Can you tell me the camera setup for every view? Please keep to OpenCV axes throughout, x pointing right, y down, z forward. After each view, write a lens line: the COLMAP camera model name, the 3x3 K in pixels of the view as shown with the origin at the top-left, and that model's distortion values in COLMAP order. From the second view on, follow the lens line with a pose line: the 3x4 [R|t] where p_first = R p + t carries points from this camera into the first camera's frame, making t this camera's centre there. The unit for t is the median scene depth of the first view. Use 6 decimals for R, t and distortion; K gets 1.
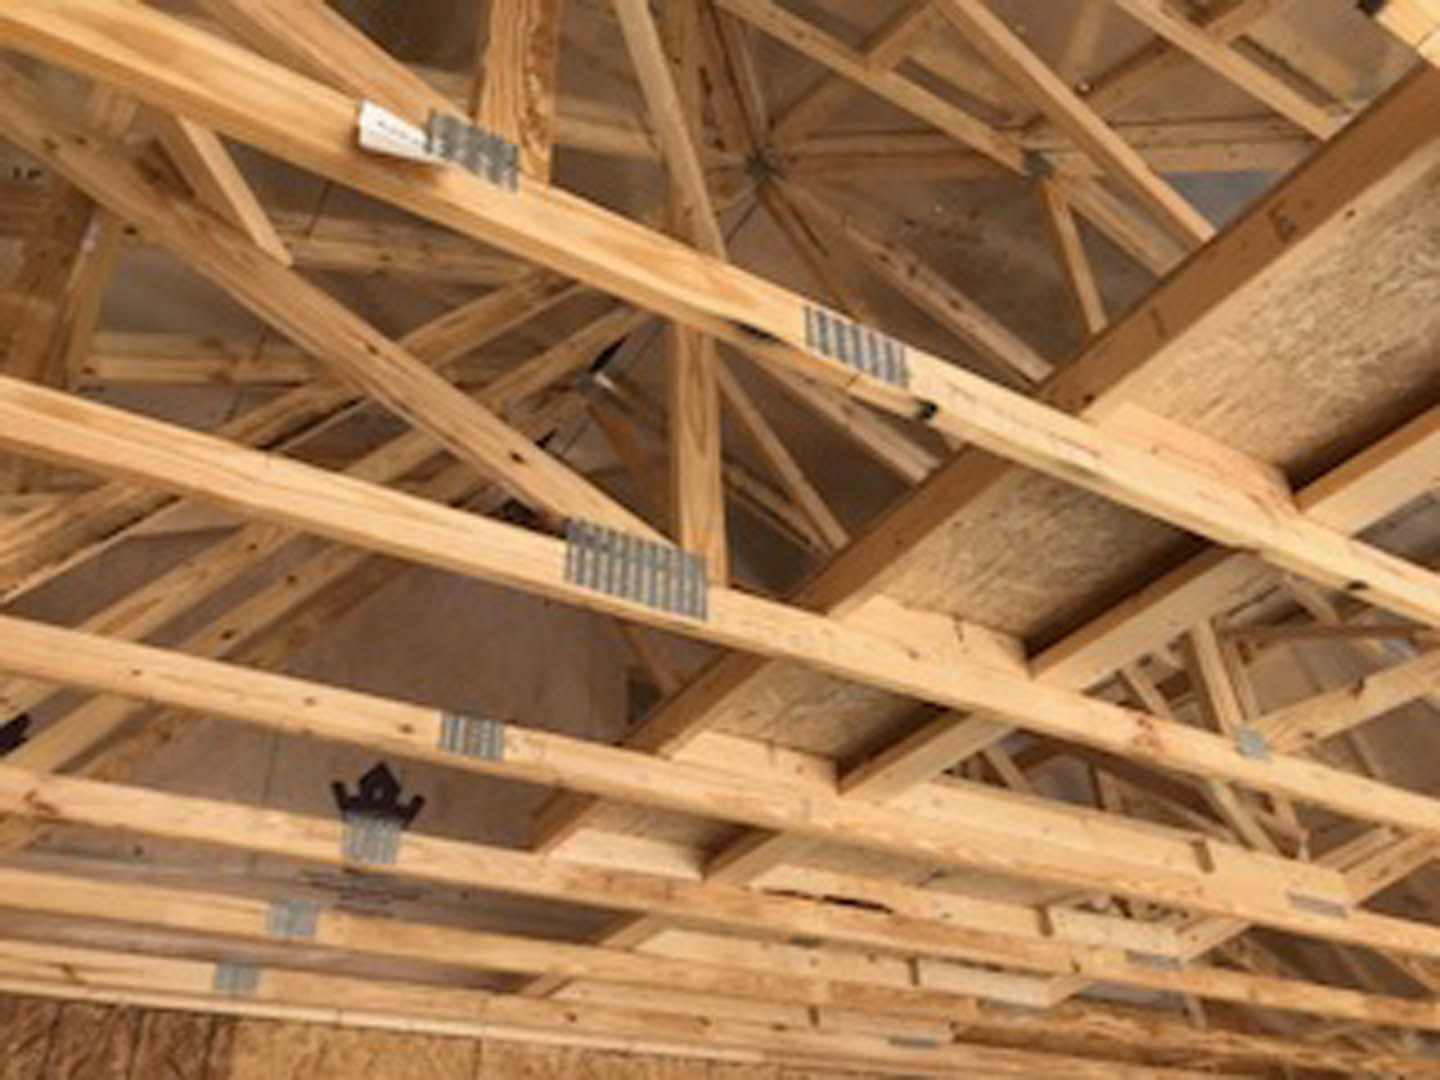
lens RADIAL K [[1183.9, 0, 707.6], [0, 1183.9, 534.7], [0, 0, 1]] dist [0.037681, -0.033839]
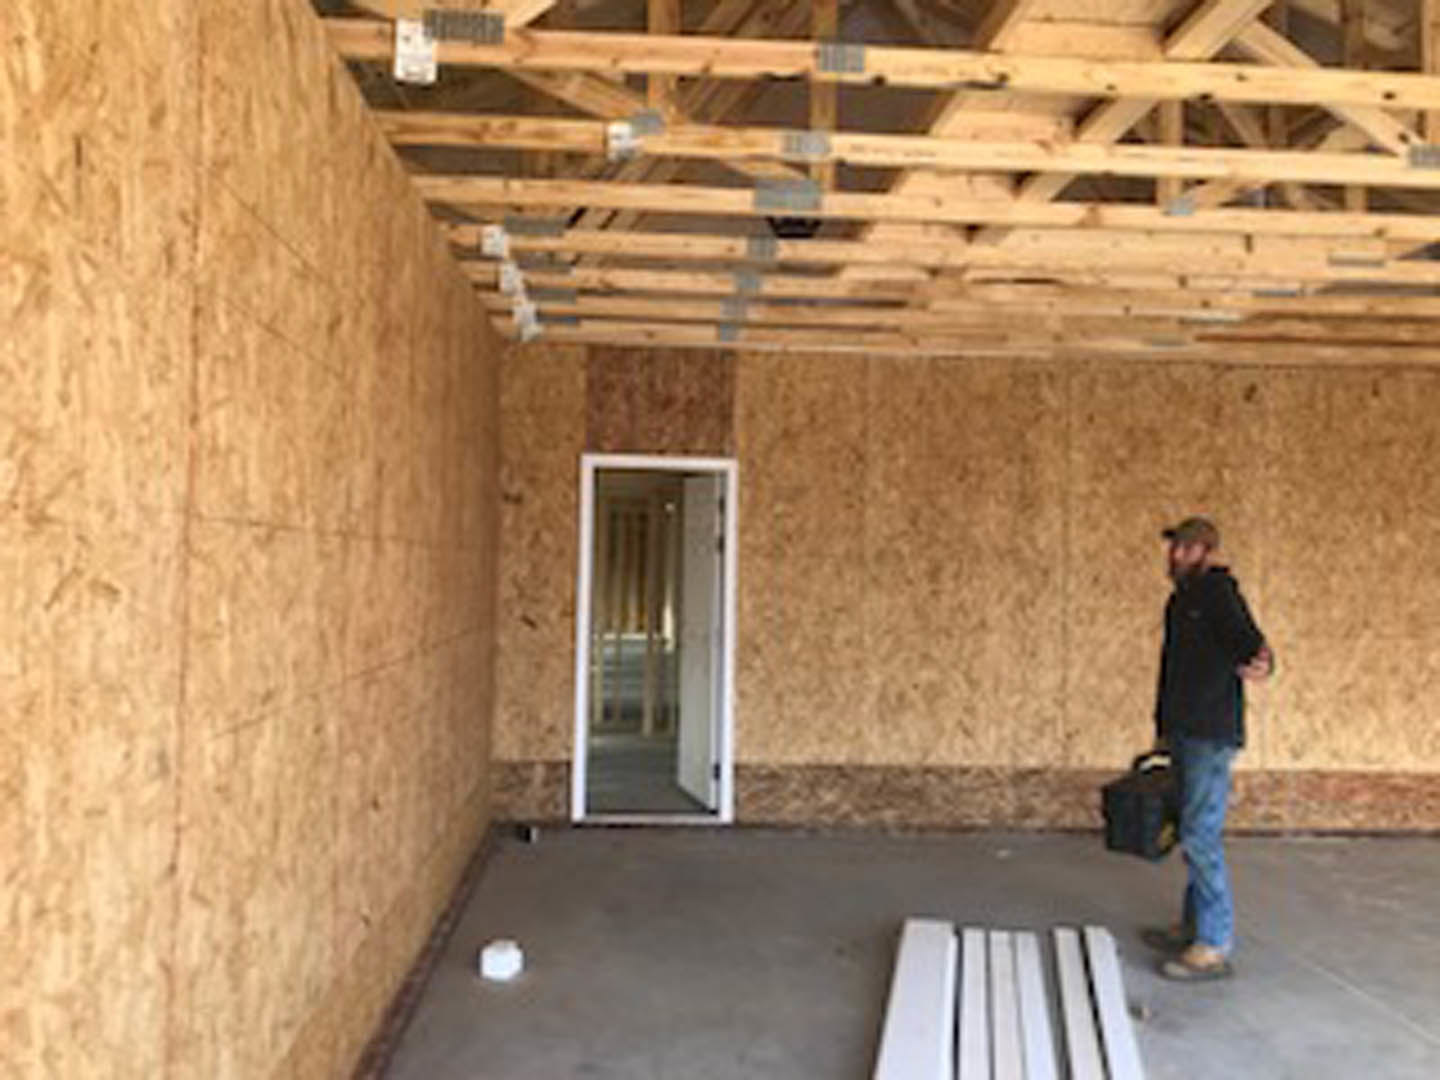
lens RADIAL K [[1183.9, 0, 715.9], [0, 1183.9, 536.7], [0, 0, 1]] dist [0.037681, -0.033839]
pose [[0.885246, 0.044833, -0.462957, 0.508071], [0.222908, 0.832701, 0.506874, -0.341739], [0.408229, -0.551905, 0.727152, -0.608062]]
